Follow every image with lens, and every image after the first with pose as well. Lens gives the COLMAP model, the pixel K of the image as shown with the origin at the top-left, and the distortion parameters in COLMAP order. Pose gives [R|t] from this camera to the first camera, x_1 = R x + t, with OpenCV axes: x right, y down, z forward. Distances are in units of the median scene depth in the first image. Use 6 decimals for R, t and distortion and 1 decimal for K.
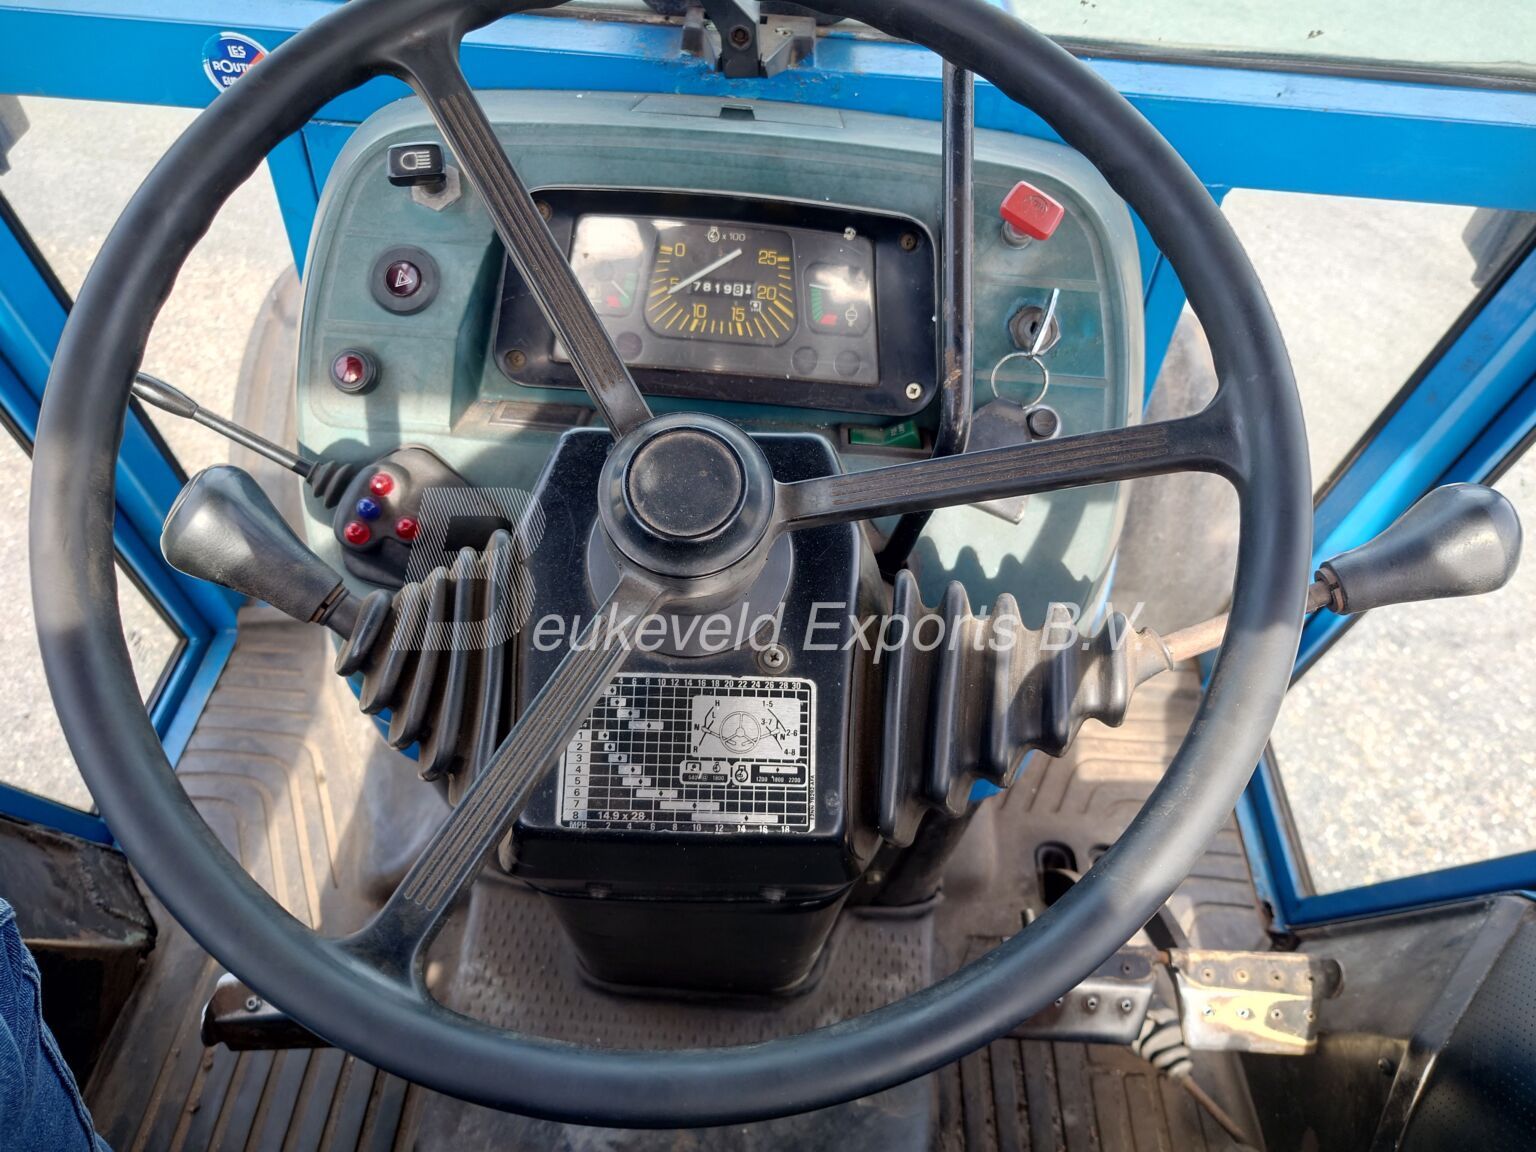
lens RADIAL K [[1103.8, 0, 768.0], [0, 1103.8, 576.0], [0, 0, 1]] dist [-0.000146, 0.006526]
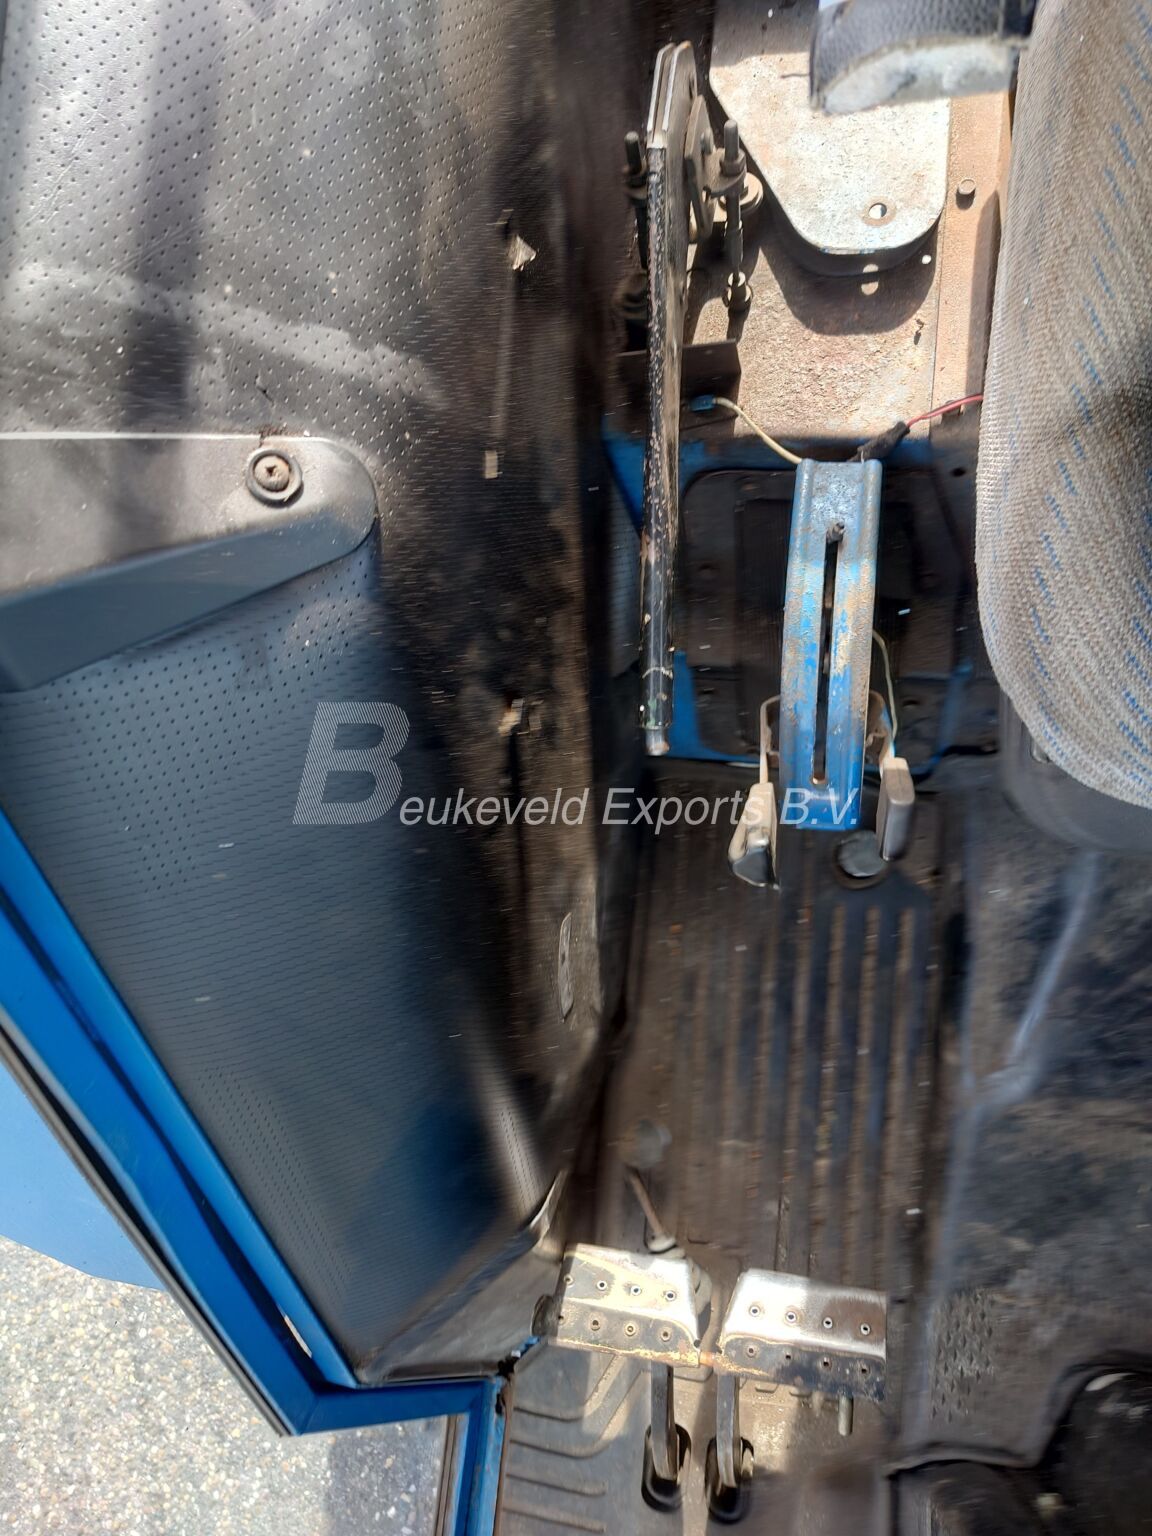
lens RADIAL K [[1103.8, 0, 576.0], [0, 1103.8, 768.0], [0, 0, 1]] dist [-0.000146, 0.006526]
pose [[-0.979084, -0.009385, 0.203241, 0.461446], [0.160598, -0.648947, 0.743691, -0.069751], [0.124913, 0.760776, 0.636881, 0.019207]]
